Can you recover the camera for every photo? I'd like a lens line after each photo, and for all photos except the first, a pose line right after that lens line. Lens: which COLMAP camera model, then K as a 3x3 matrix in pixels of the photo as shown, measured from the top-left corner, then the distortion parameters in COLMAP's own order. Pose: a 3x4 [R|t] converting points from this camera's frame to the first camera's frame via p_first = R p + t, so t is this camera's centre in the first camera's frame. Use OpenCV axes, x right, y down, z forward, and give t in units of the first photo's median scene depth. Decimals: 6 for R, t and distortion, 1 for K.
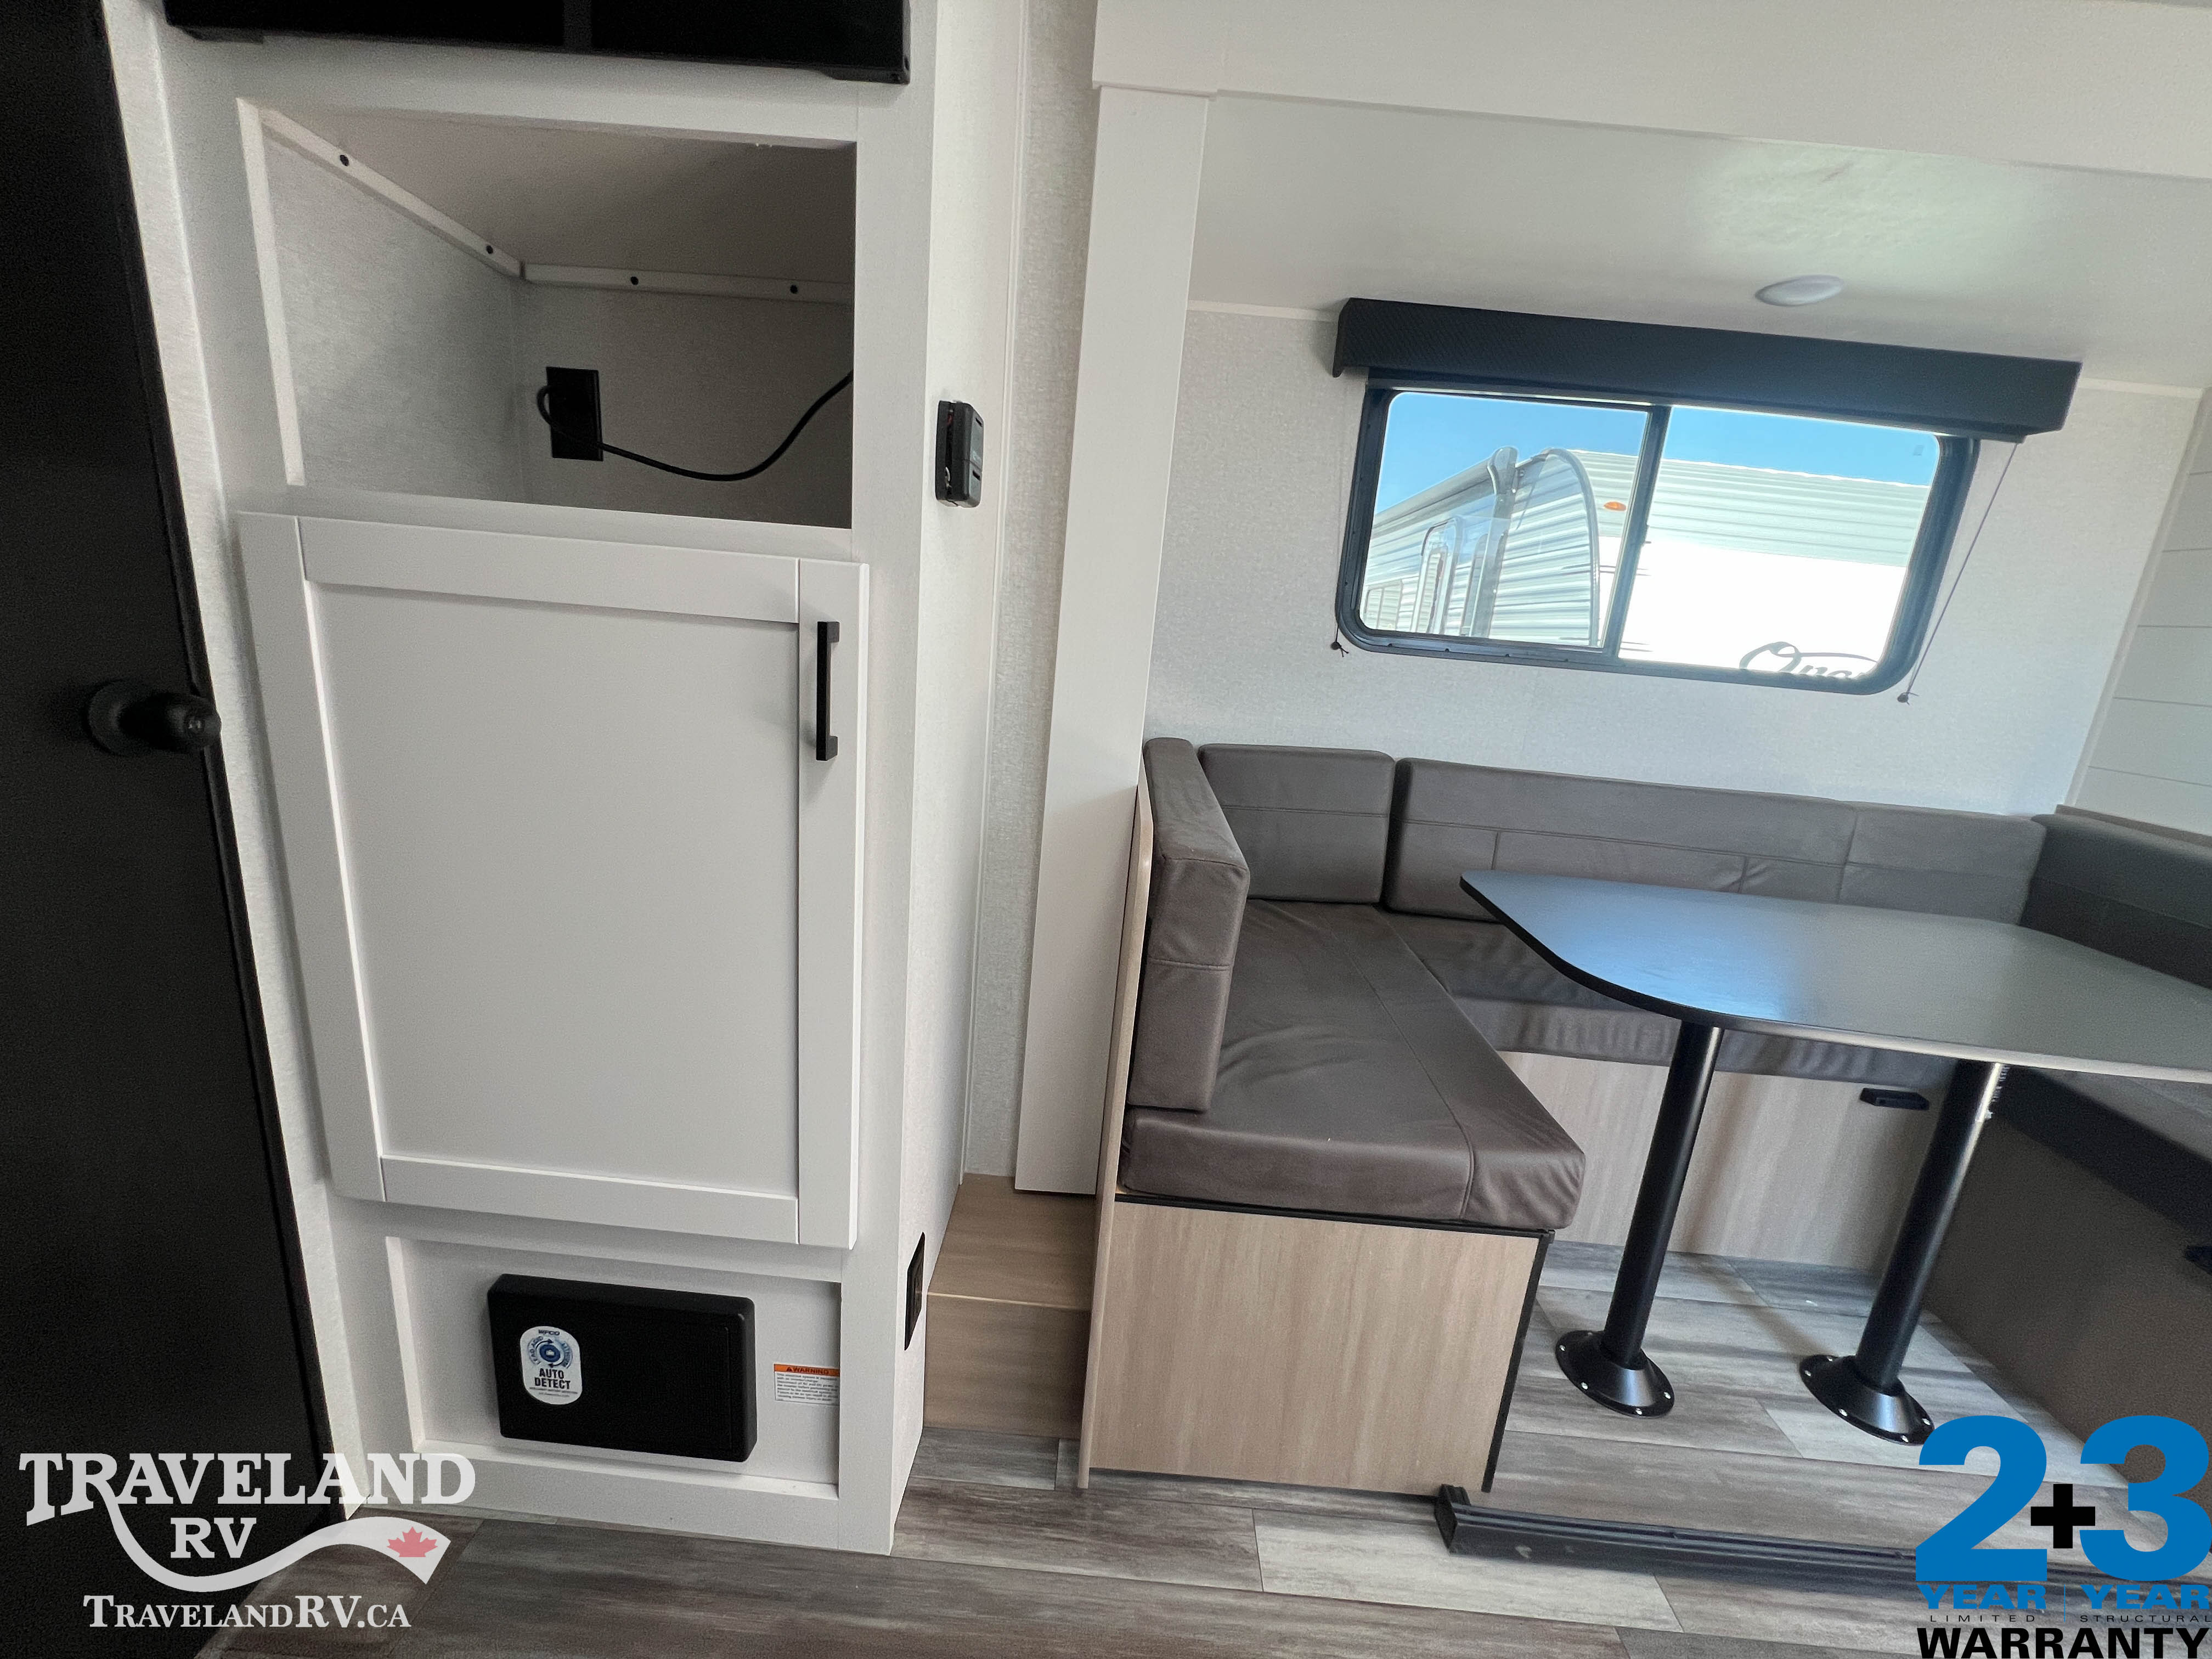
lens RADIAL K [[890.1, 0, 1097.2], [0, 890.1, 830.2], [0, 0, 1]] dist [-0.003208, 0.001430]
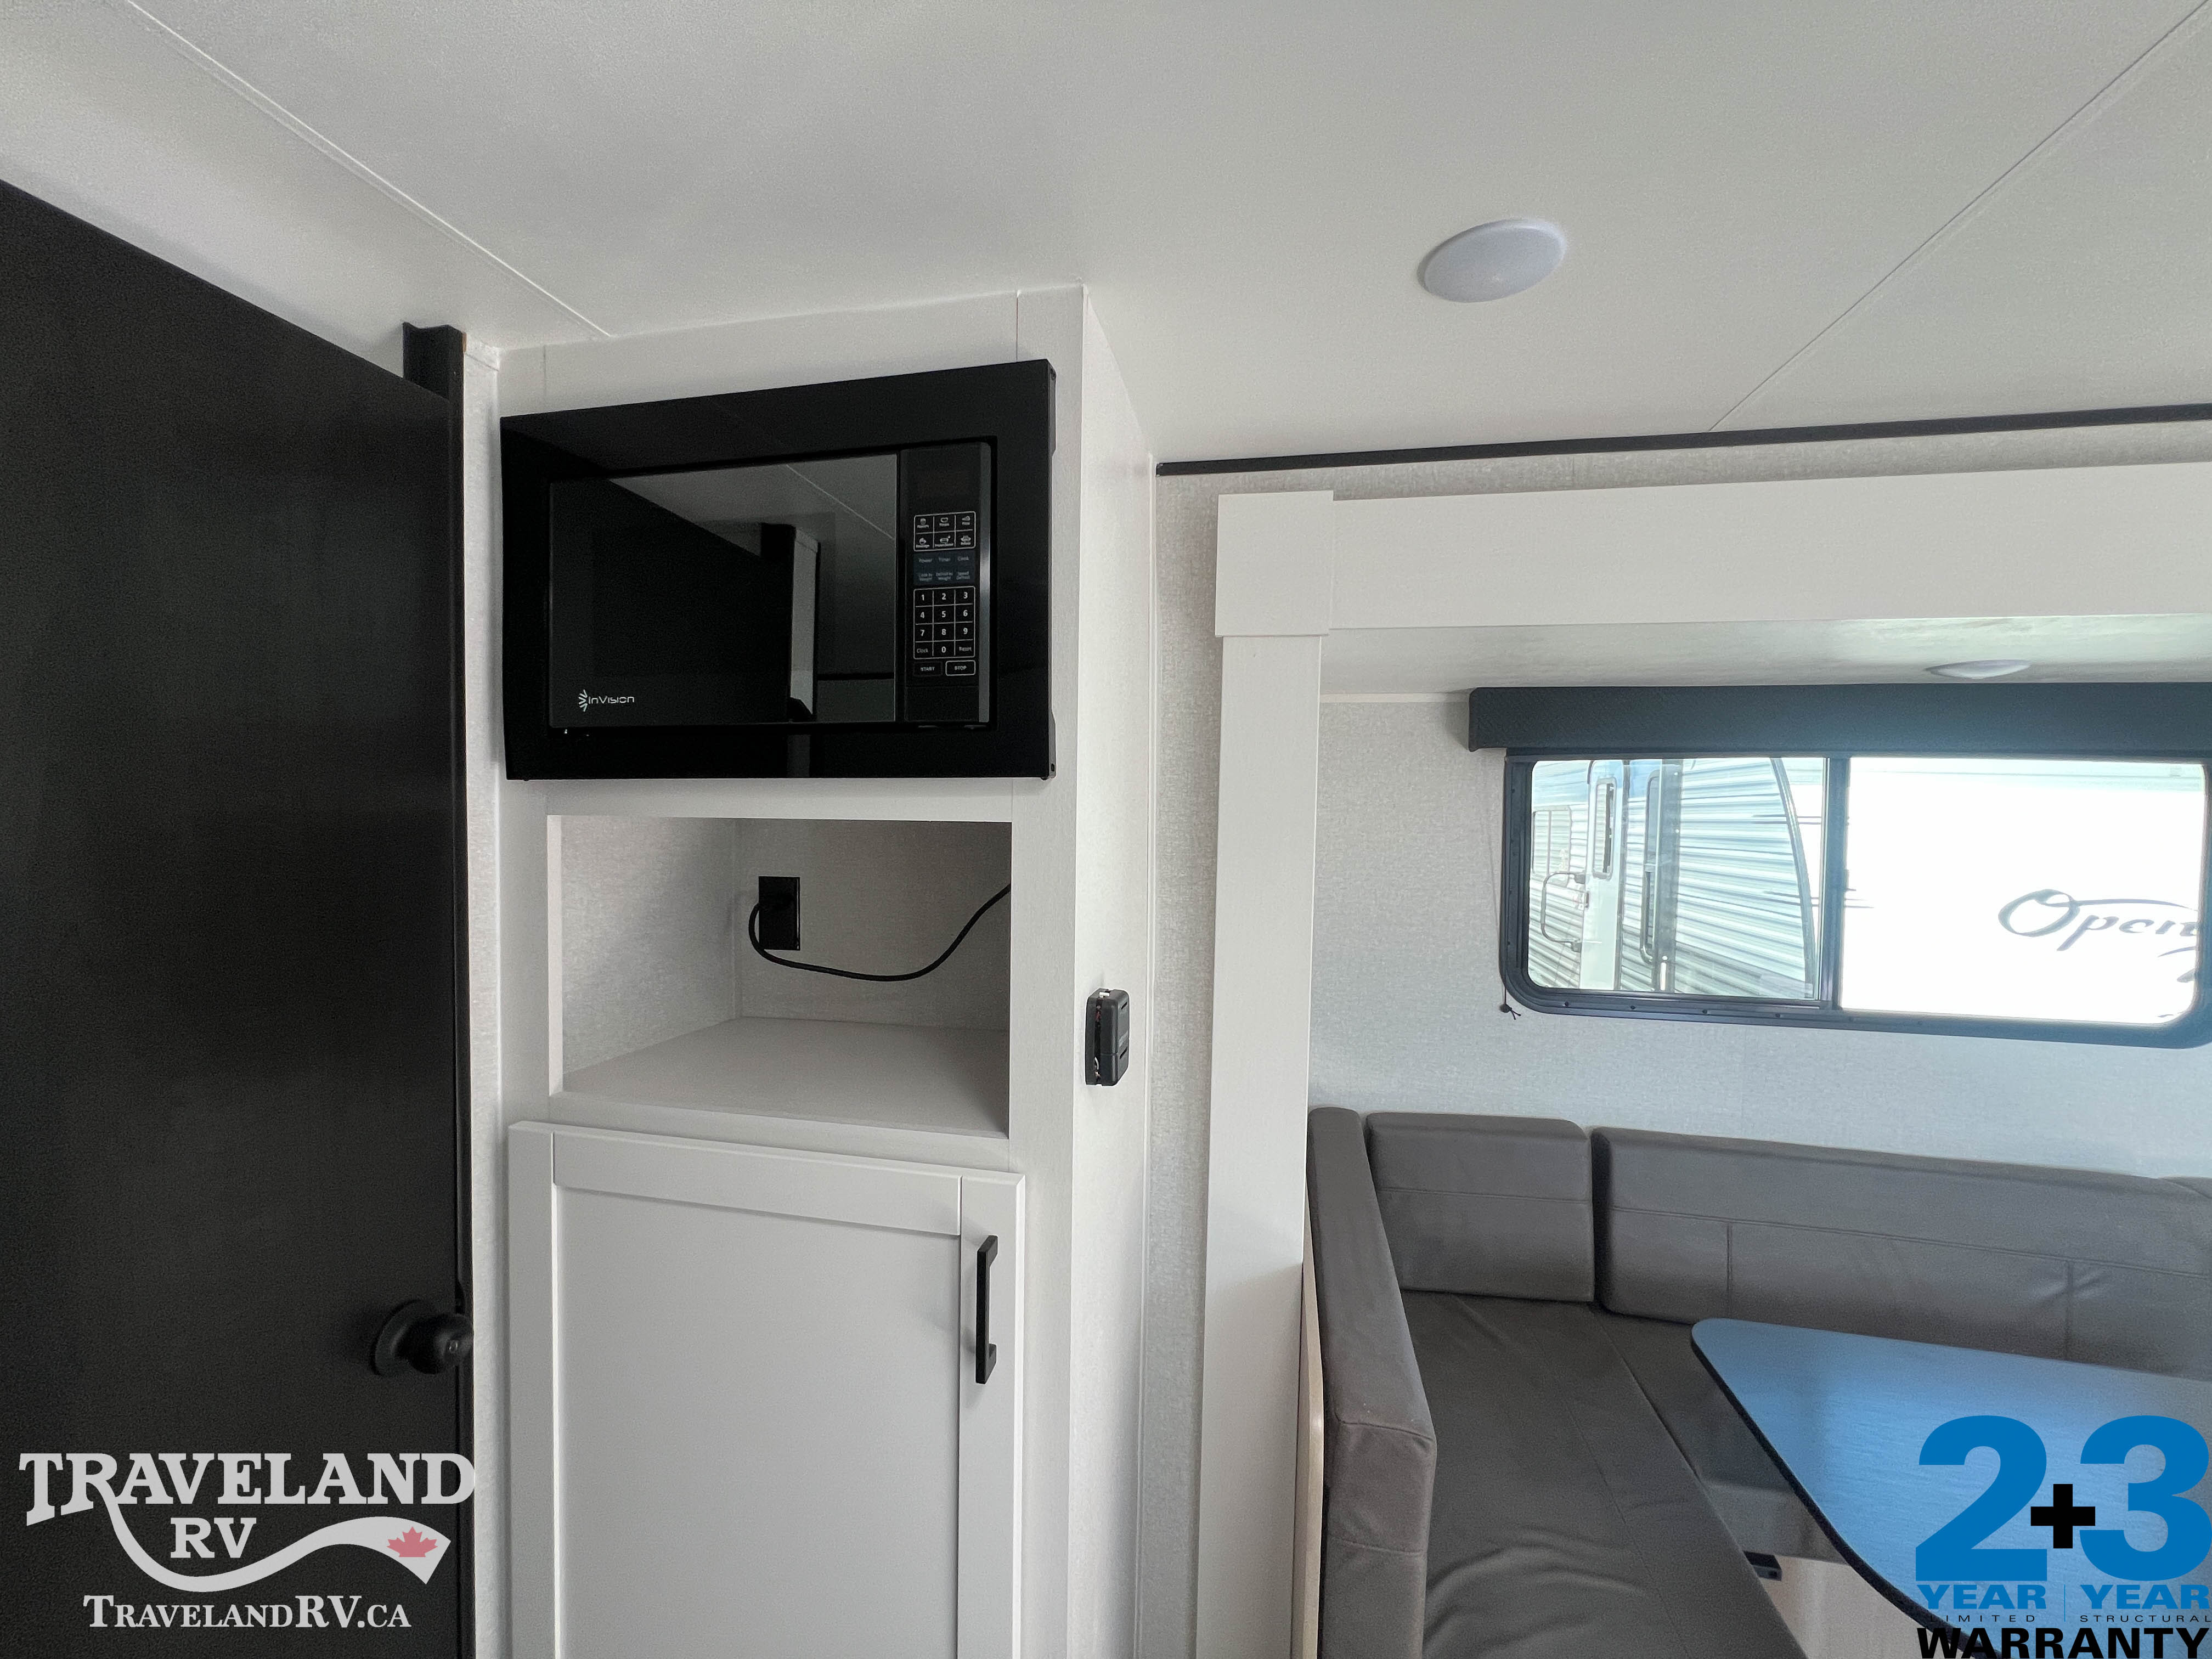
lens RADIAL K [[890.1, 0, 1096.4], [0, 890.1, 833.6], [0, 0, 1]] dist [-0.003208, 0.001430]
pose [[0.983036, -0.062408, -0.172467, 0.022359], [0.023426, 0.975351, -0.219412, -0.310563], [0.181909, 0.211649, 0.960268, -0.054911]]
